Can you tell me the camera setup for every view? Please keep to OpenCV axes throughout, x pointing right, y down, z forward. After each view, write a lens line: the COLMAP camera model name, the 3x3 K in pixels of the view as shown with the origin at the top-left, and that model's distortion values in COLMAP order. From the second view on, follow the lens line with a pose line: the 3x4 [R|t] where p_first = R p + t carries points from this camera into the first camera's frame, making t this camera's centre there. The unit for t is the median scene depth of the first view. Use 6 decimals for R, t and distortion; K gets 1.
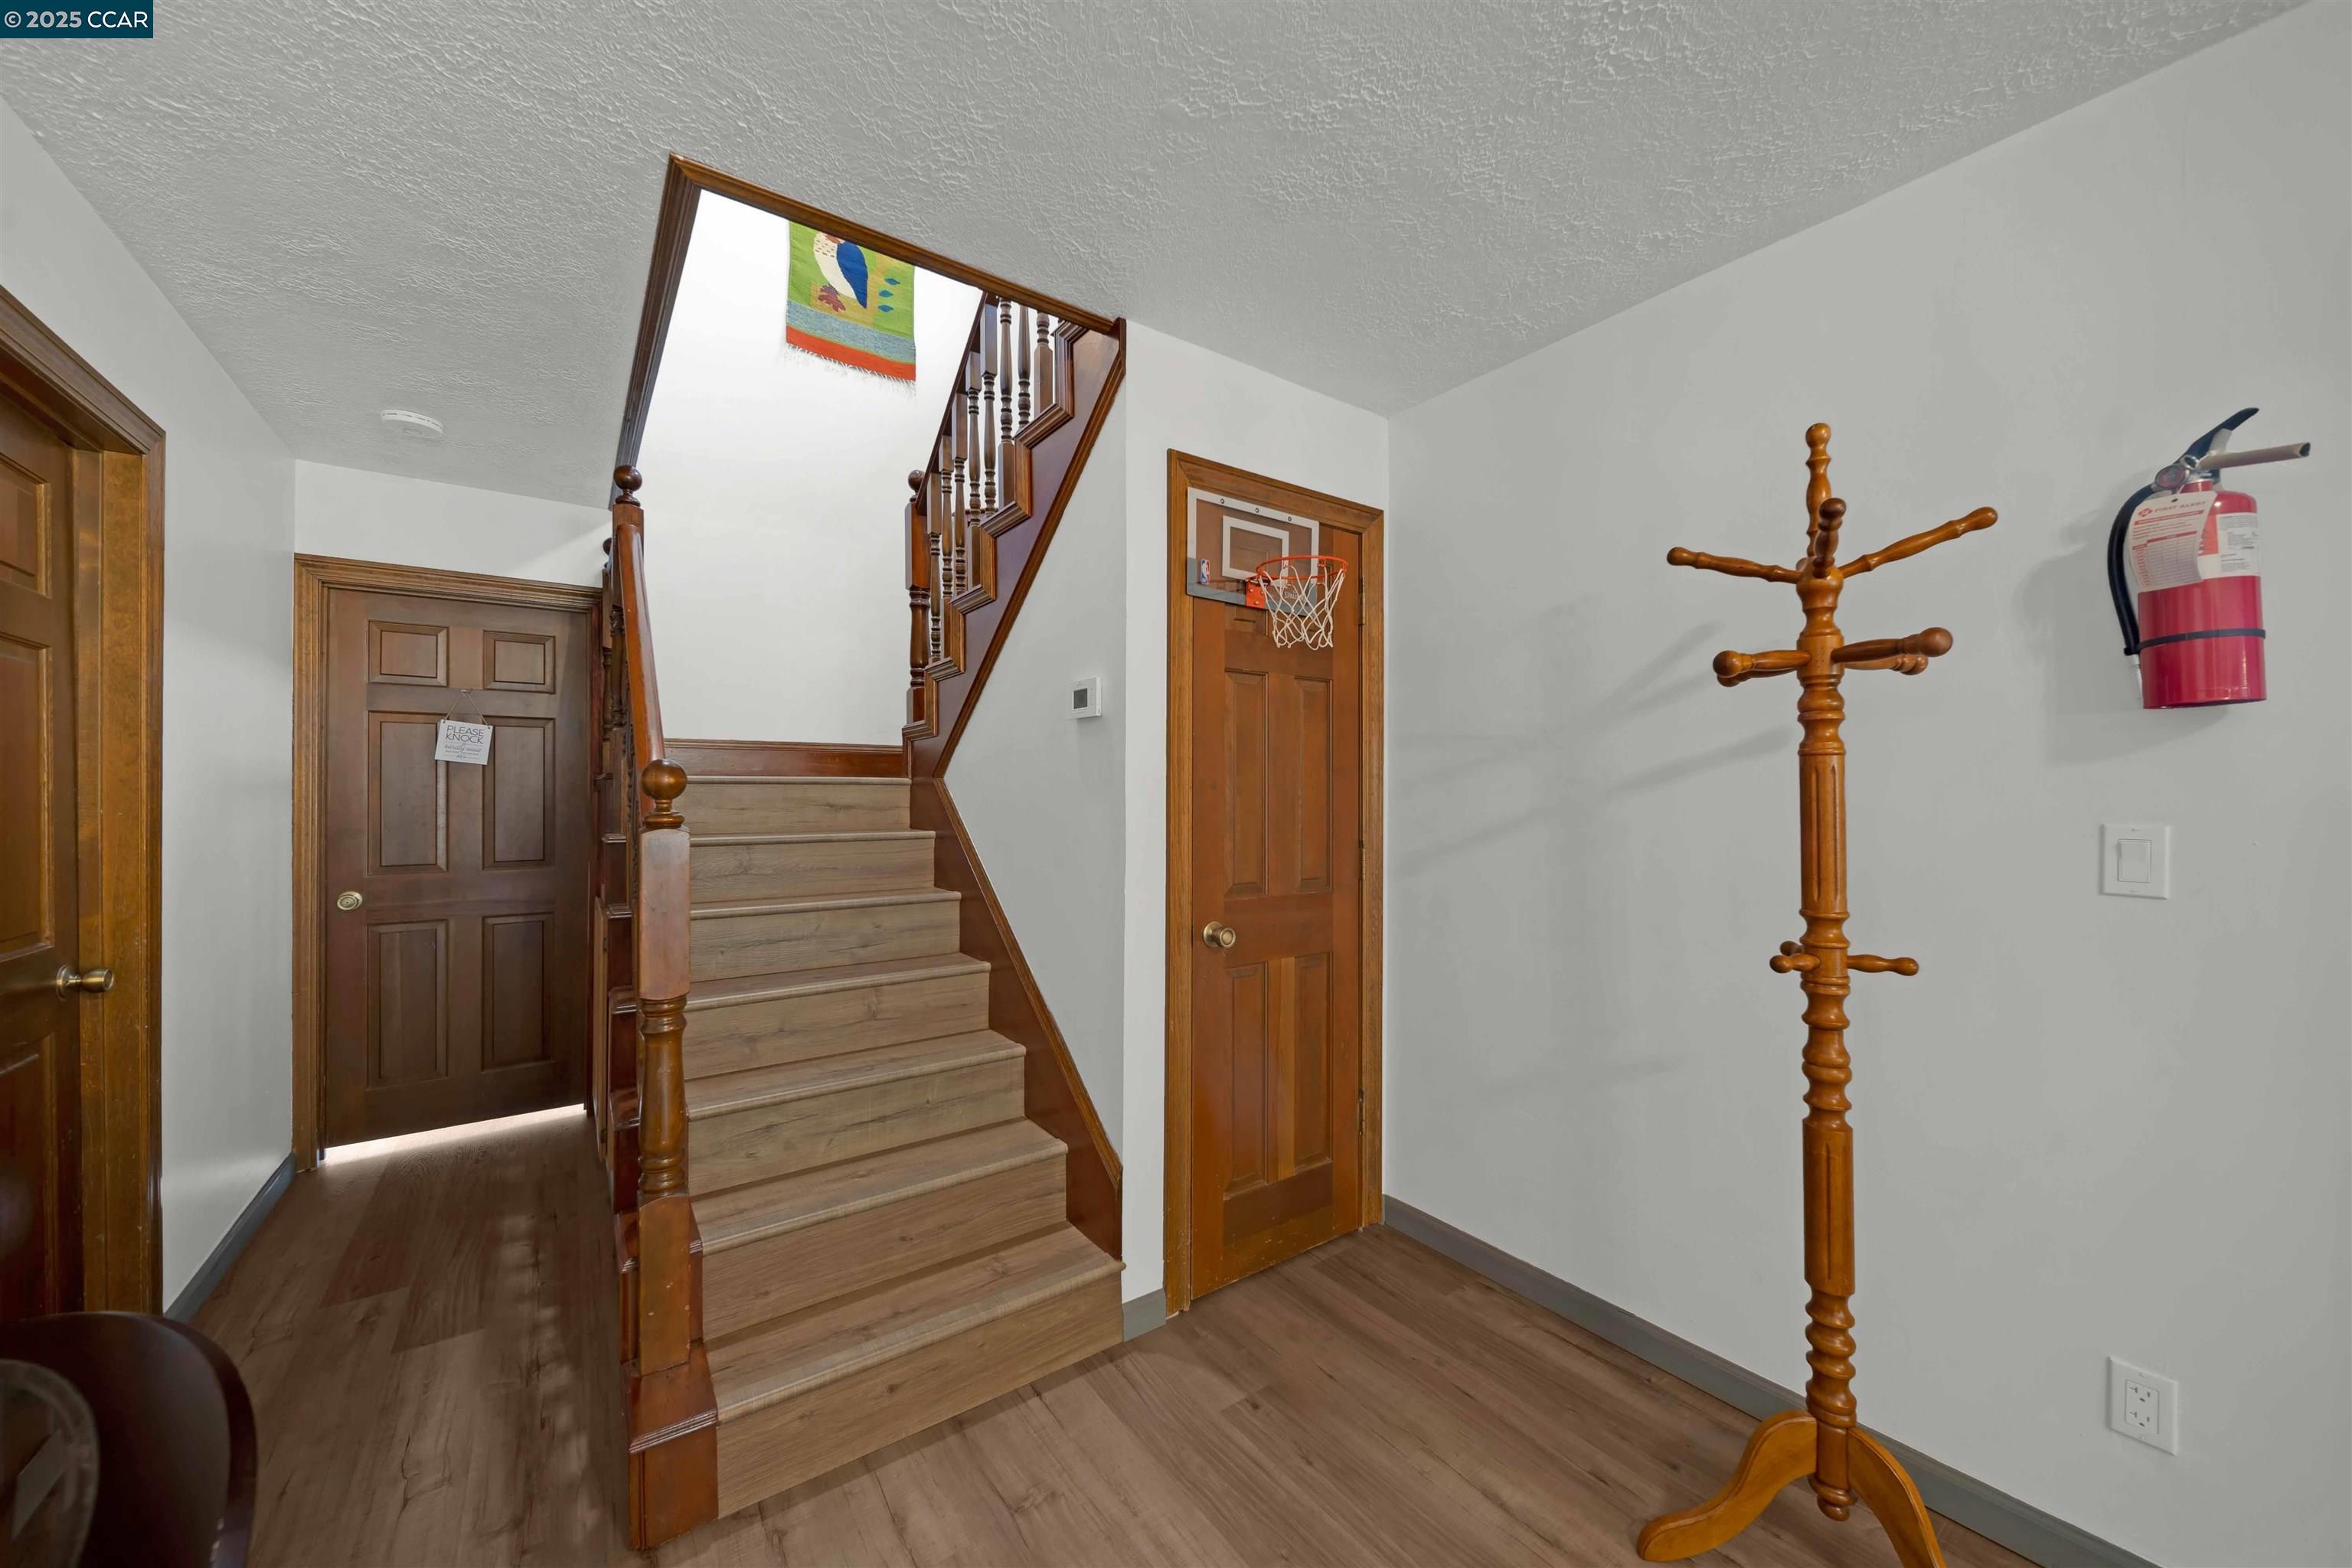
lens RADIAL K [[840.2, 0, 1167.7], [0, 840.2, 786.7], [0, 0, 1]] dist [-0.001110, -0.000196]
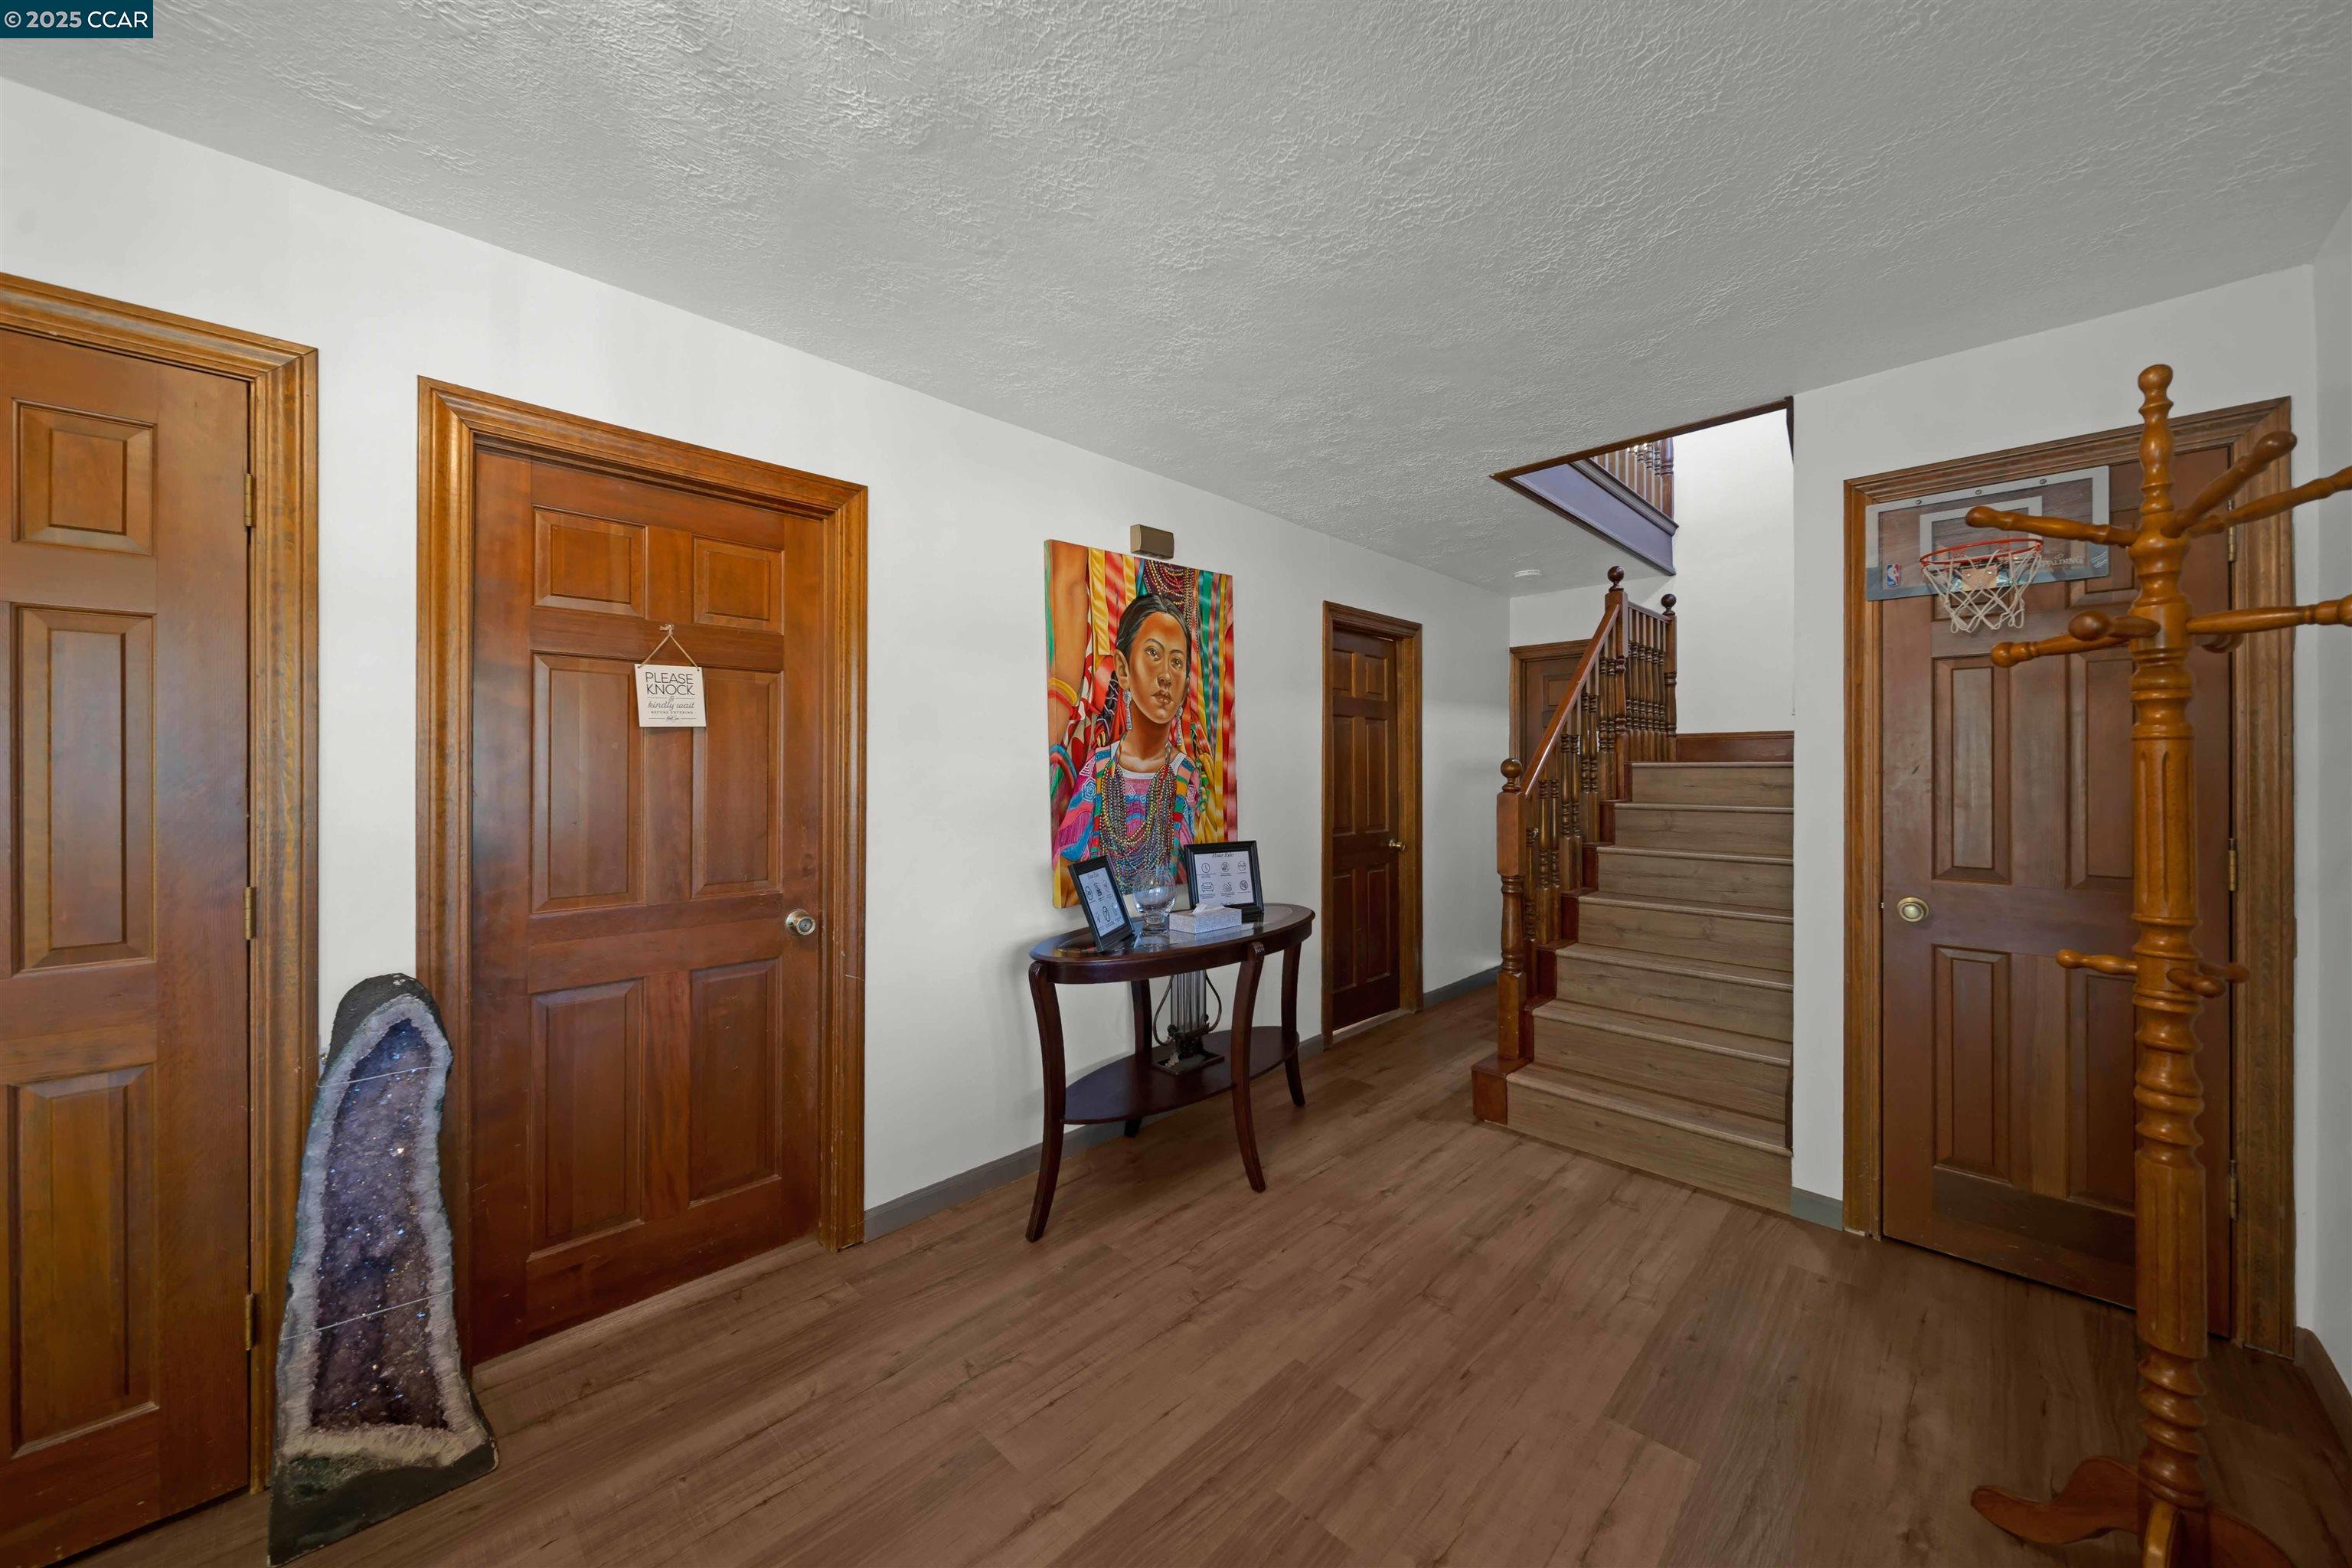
lens RADIAL K [[840.2, 0, 1172.4], [0, 840.2, 768.9], [0, 0, 1]] dist [-0.001110, -0.000196]
pose [[0.171829, -0.001942, -0.985125, 1.018691], [0.005481, 0.999984, -0.001015, -0.007535], [0.985112, -0.005225, 0.171837, -0.119346]]
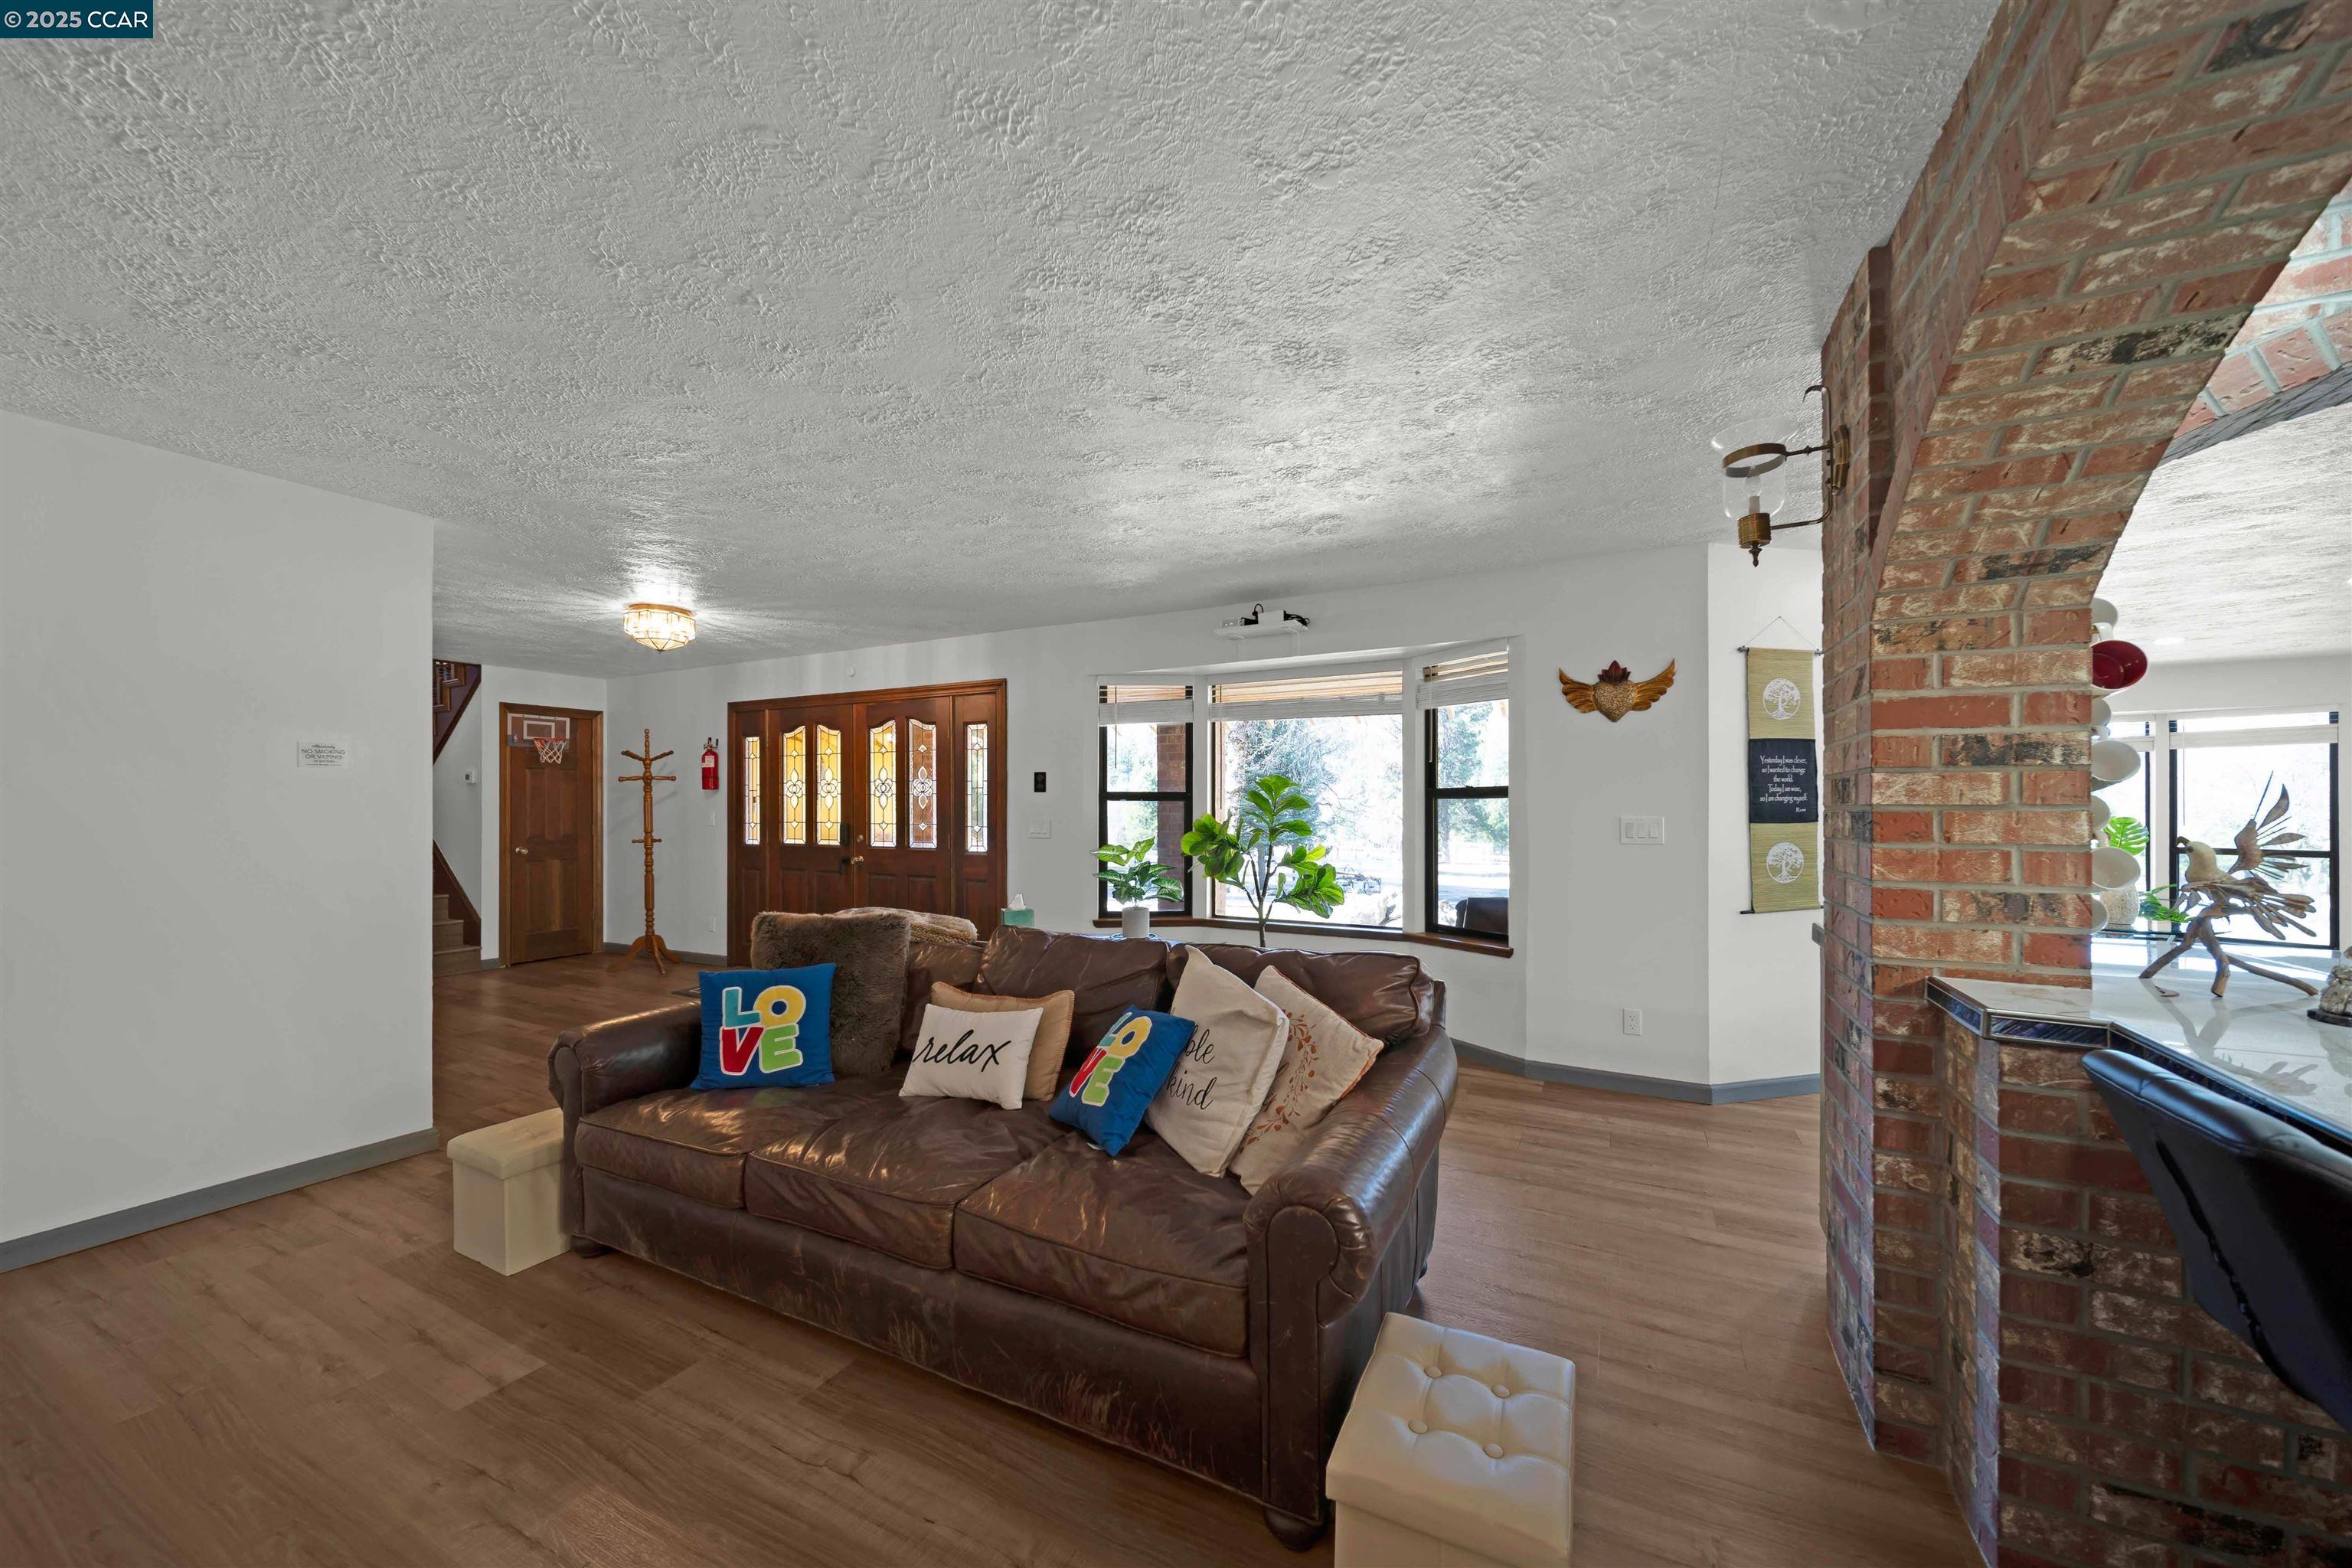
lens RADIAL K [[840.2, 0, 1189.0], [0, 840.2, 799.5], [0, 0, 1]] dist [-0.001110, -0.000196]
pose [[0.888210, -0.002729, 0.459429, 0.916892], [0.003397, 0.999994, -0.000627, -0.010792], [-0.459425, 0.002118, 0.888214, -3.256925]]
